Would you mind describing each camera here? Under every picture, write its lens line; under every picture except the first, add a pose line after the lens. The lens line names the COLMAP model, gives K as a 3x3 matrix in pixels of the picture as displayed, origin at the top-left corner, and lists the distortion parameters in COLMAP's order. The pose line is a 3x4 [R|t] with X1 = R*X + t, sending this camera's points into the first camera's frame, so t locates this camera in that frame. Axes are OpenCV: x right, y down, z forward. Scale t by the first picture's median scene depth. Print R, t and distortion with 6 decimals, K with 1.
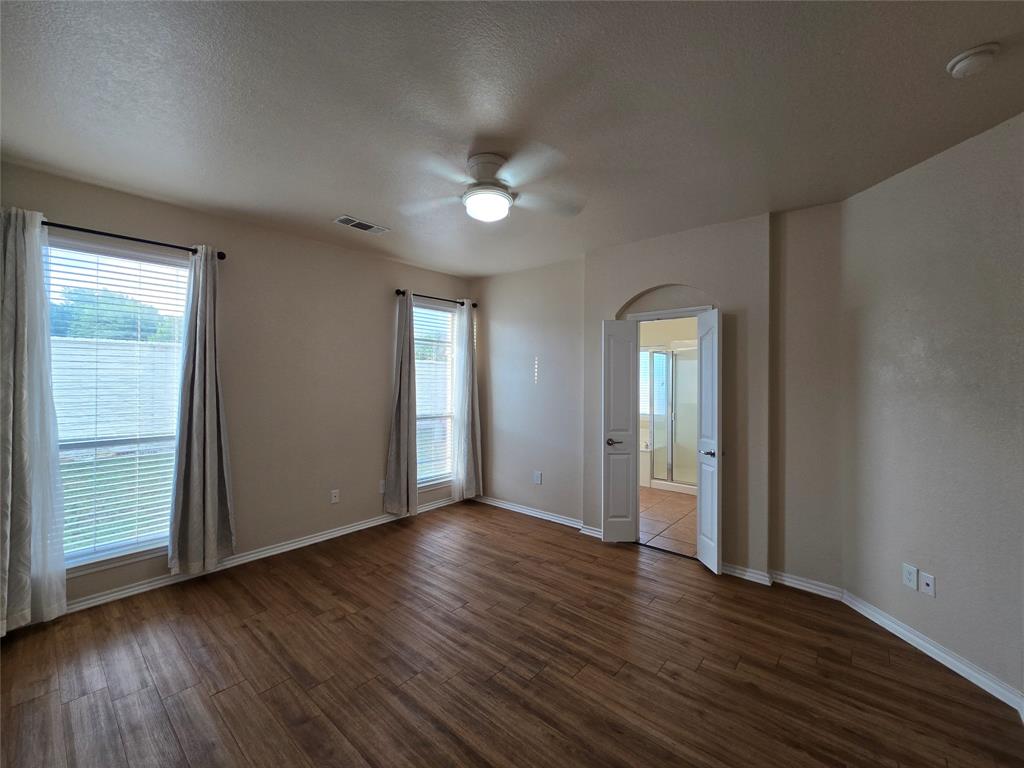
lens RADIAL K [[418.2, 0, 514.5], [0, 418.2, 384.7], [0, 0, 1]] dist [0.000159, 0.000420]
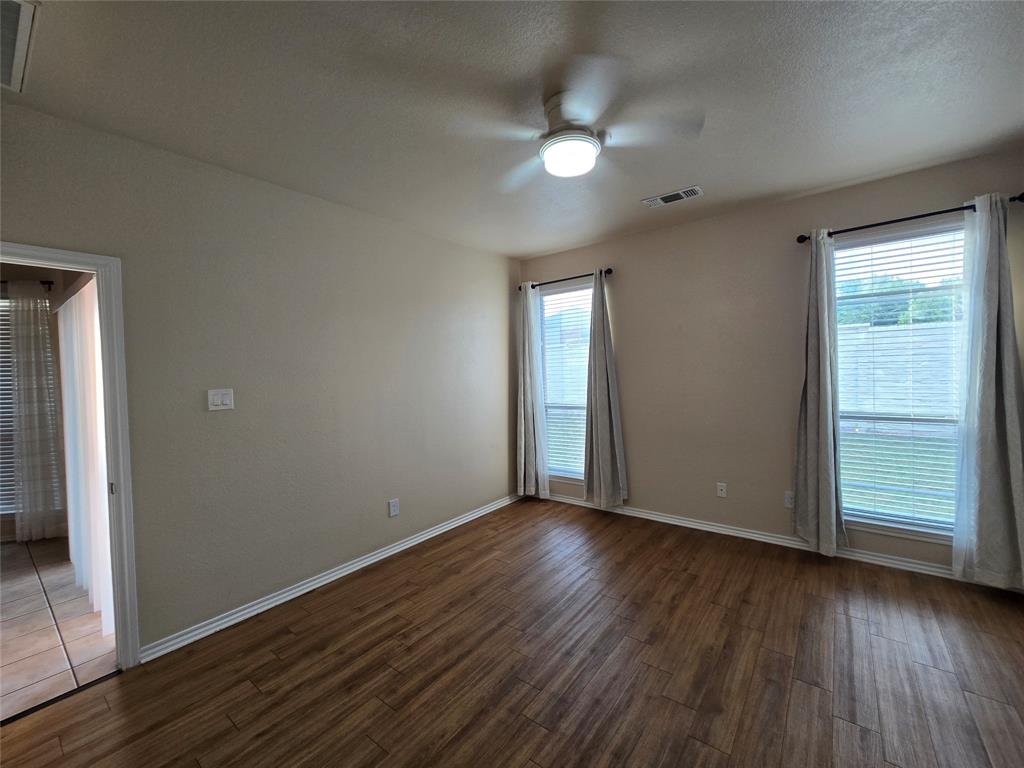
lens RADIAL K [[418.2, 0, 511.2], [0, 418.2, 380.2], [0, 0, 1]] dist [0.000159, 0.000420]
pose [[0.047033, 0.014443, -0.998789, 0.629518], [0.017923, 0.999722, 0.015300, 0.004775], [0.998733, -0.018621, 0.046761, 0.676615]]
